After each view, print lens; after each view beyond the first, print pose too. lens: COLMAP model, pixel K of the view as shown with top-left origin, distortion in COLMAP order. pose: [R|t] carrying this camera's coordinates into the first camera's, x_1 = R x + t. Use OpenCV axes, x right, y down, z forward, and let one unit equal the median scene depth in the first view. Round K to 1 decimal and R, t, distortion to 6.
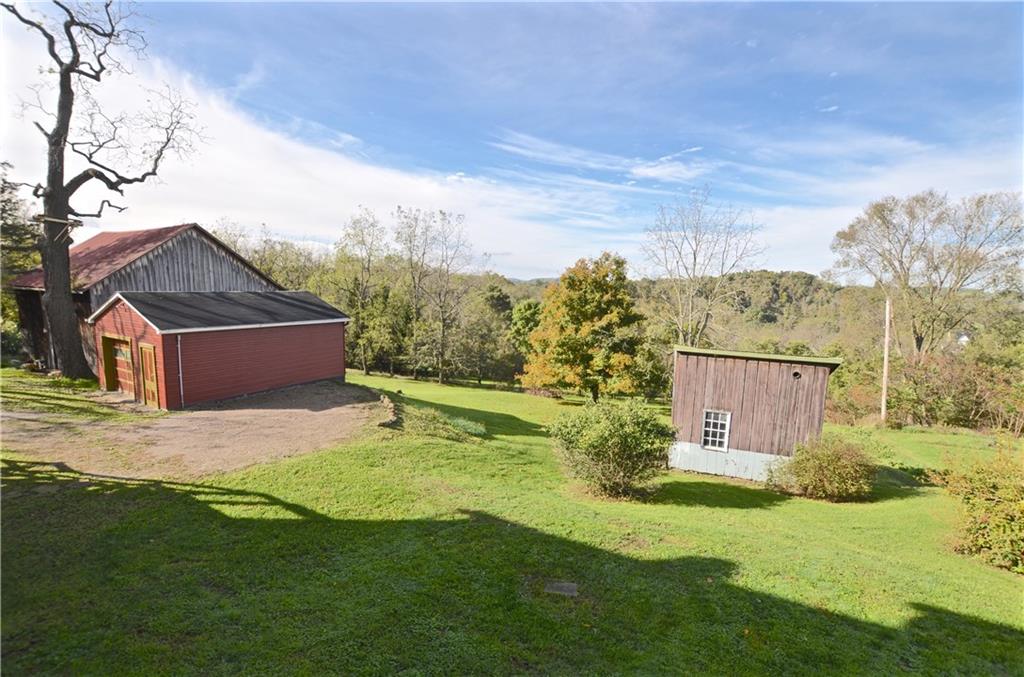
lens RADIAL K [[461.8, 0, 514.4], [0, 461.8, 346.3], [0, 0, 1]] dist [-0.035602, 0.005554]
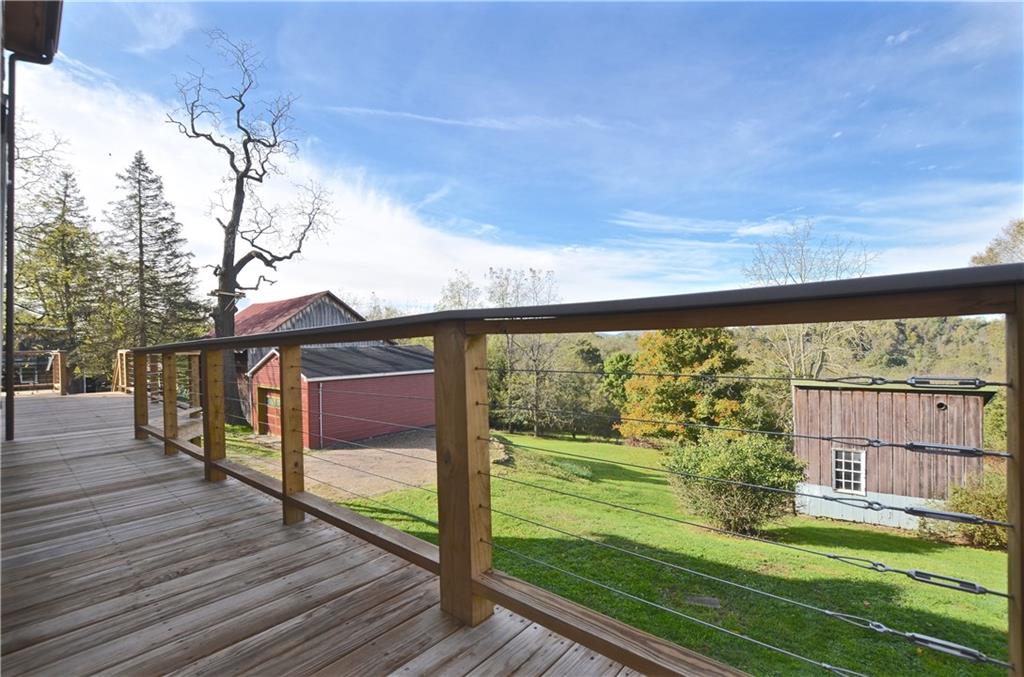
lens RADIAL K [[461.8, 0, 509.8], [0, 461.8, 341.5], [0, 0, 1]] dist [-0.035602, 0.005554]
pose [[0.979242, -0.046774, -0.197225, -0.025812], [0.020390, 0.990807, -0.133738, 0.027217], [0.201667, 0.126941, 0.971193, -0.035345]]
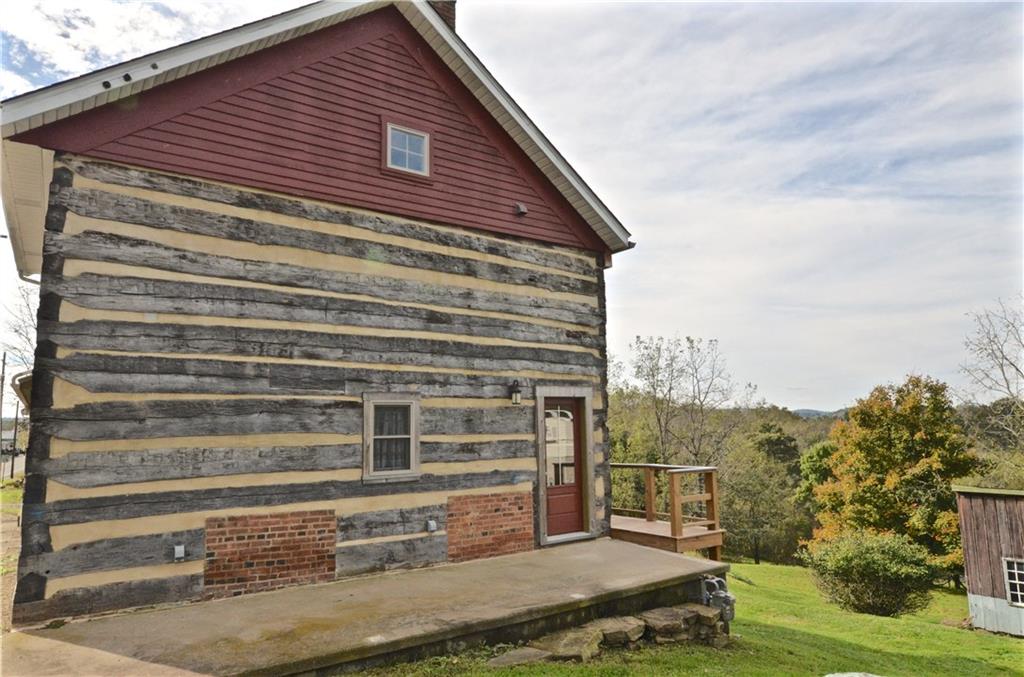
lens RADIAL K [[640.9, 0, 512.9], [0, 640.9, 334.6], [0, 0, 1]] dist [0.002097, -0.001791]
pose [[0.909216, -0.097999, -0.404627, 0.071370], [-0.015475, 0.963274, -0.268073, 0.053607], [0.416038, 0.249998, 0.874308, -0.490393]]
